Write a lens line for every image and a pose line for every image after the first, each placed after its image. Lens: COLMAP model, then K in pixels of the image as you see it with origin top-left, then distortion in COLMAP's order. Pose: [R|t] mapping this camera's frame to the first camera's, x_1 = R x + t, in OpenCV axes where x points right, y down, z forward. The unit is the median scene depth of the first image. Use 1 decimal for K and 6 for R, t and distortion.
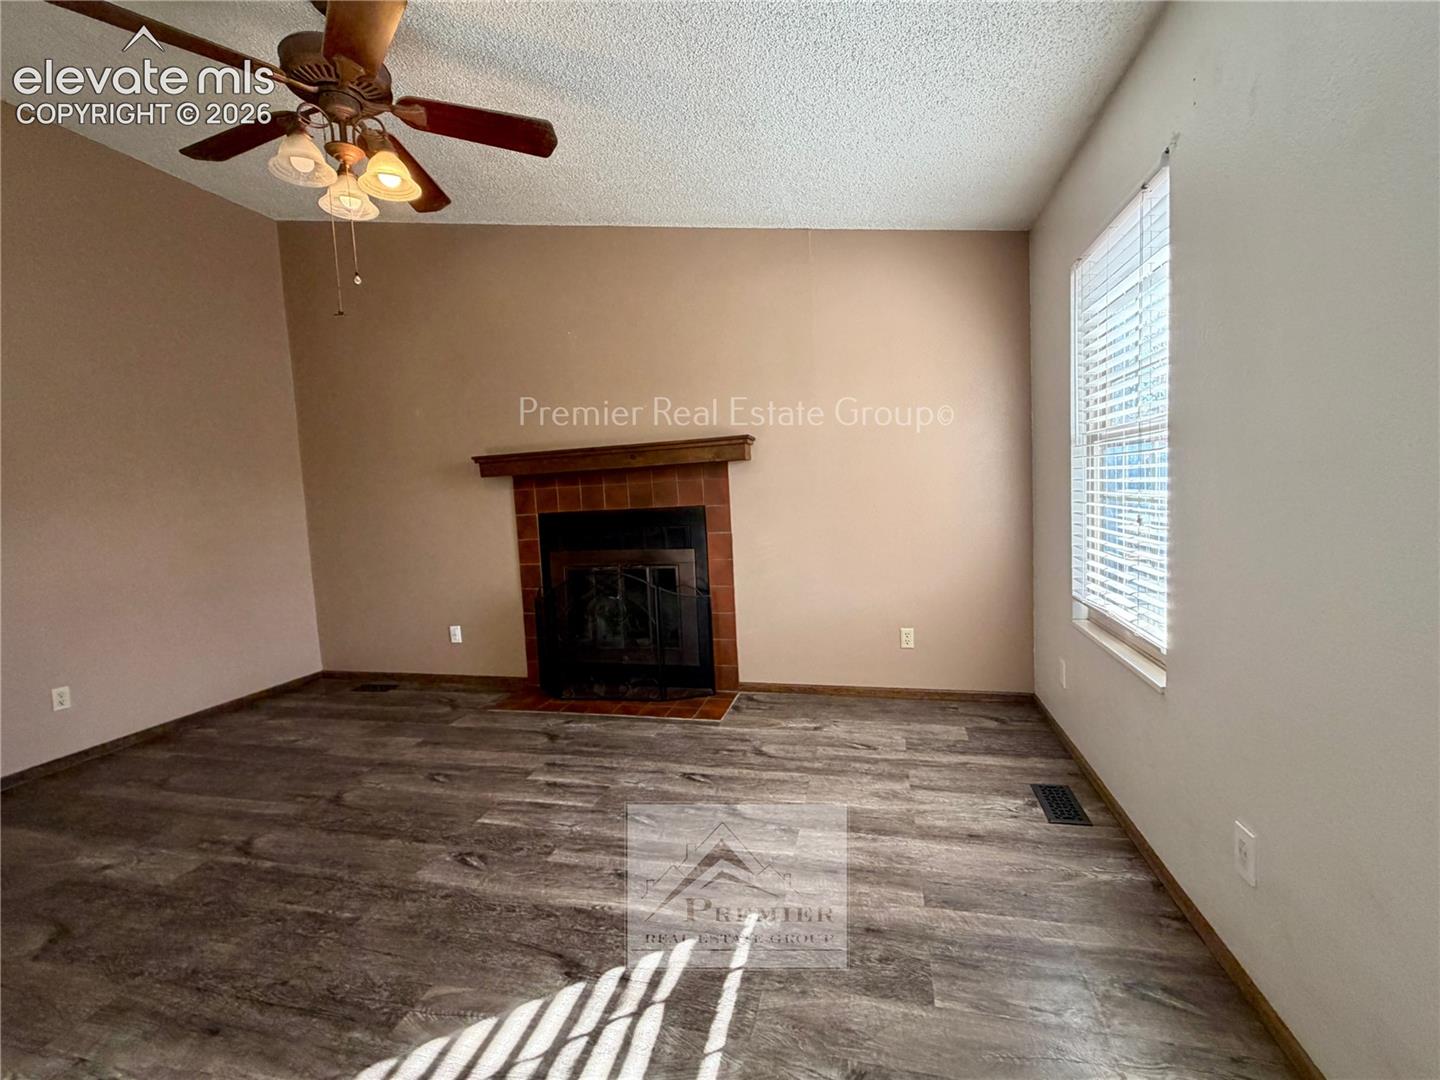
lens RADIAL K [[621.8, 0, 719.1], [0, 621.8, 538.8], [0, 0, 1]] dist [-0.001180, -0.000326]
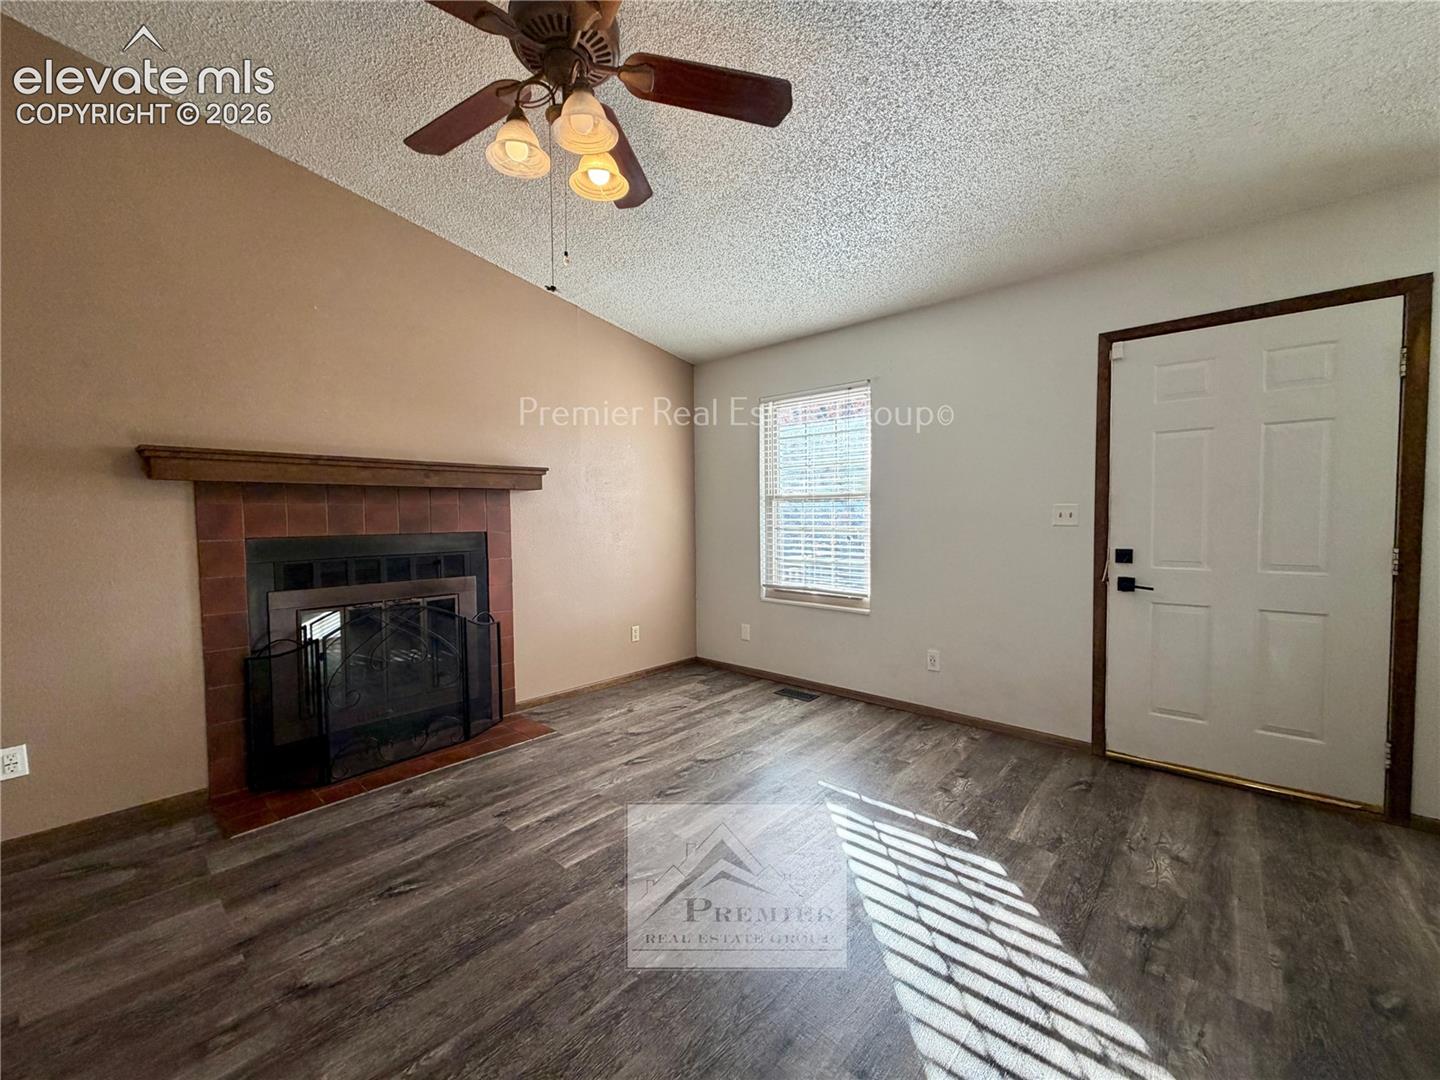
lens RADIAL K [[568.0, 0, 719.5], [0, 568.0, 540.8], [0, 0, 1]] dist [0.000708, -0.000423]
pose [[0.461686, 0.008984, 0.886998, -0.788084], [0.052028, 0.997953, -0.037189, 0.017153], [-0.885516, 0.063318, 0.460273, 0.301257]]
